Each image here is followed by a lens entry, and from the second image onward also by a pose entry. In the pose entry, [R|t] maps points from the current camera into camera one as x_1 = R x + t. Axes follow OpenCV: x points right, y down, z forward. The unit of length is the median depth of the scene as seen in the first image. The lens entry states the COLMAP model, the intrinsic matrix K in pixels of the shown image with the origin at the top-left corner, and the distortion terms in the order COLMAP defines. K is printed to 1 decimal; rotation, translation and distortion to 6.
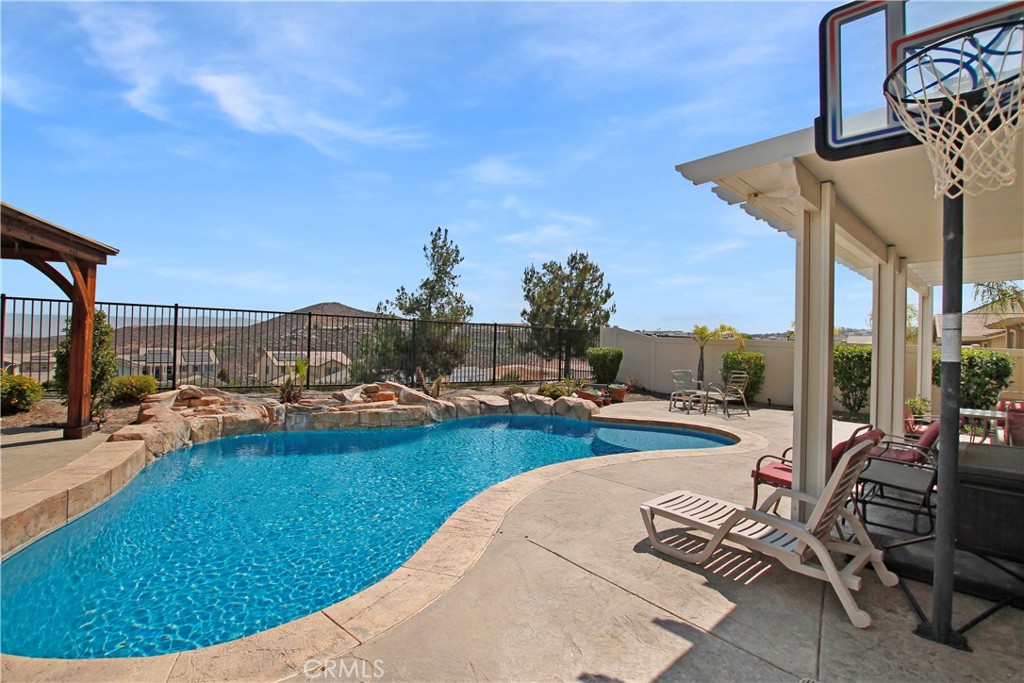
lens RADIAL K [[495.7, 0, 512.0], [0, 495.7, 341.5], [0, 0, 1]] dist [-0.004202, 0.000225]
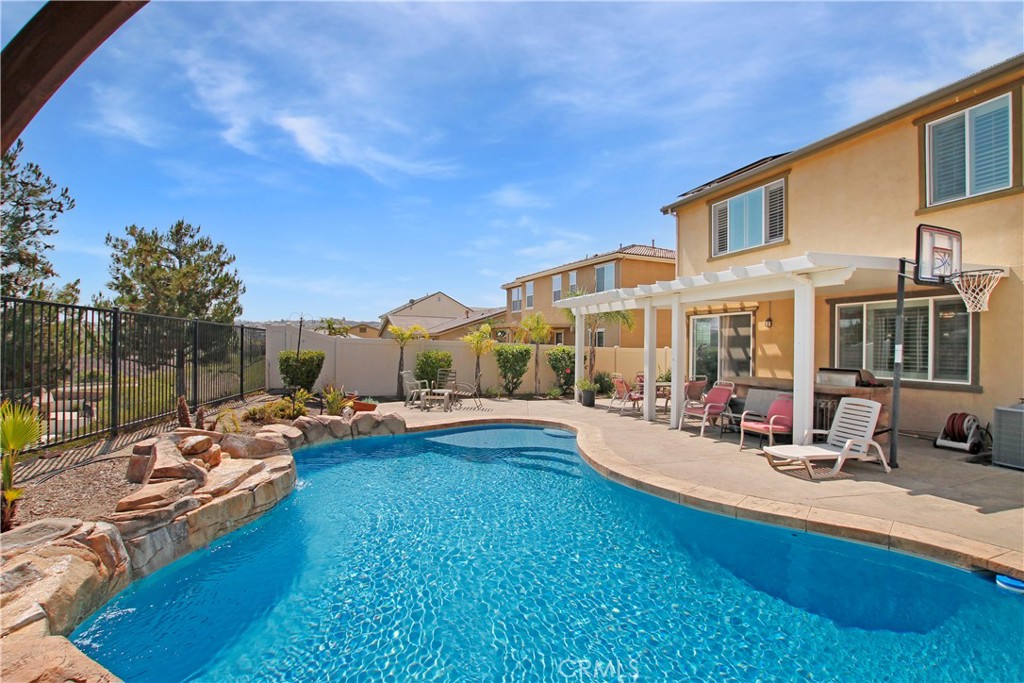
lens RADIAL K [[495.7, 0, 512.0], [0, 495.7, 341.5], [0, 0, 1]] dist [-0.004202, 0.000225]
pose [[0.432566, -0.025678, 0.901237, -0.700595], [0.003771, 0.999637, 0.026672, -0.040791], [-0.901594, -0.008138, 0.432506, 0.506565]]
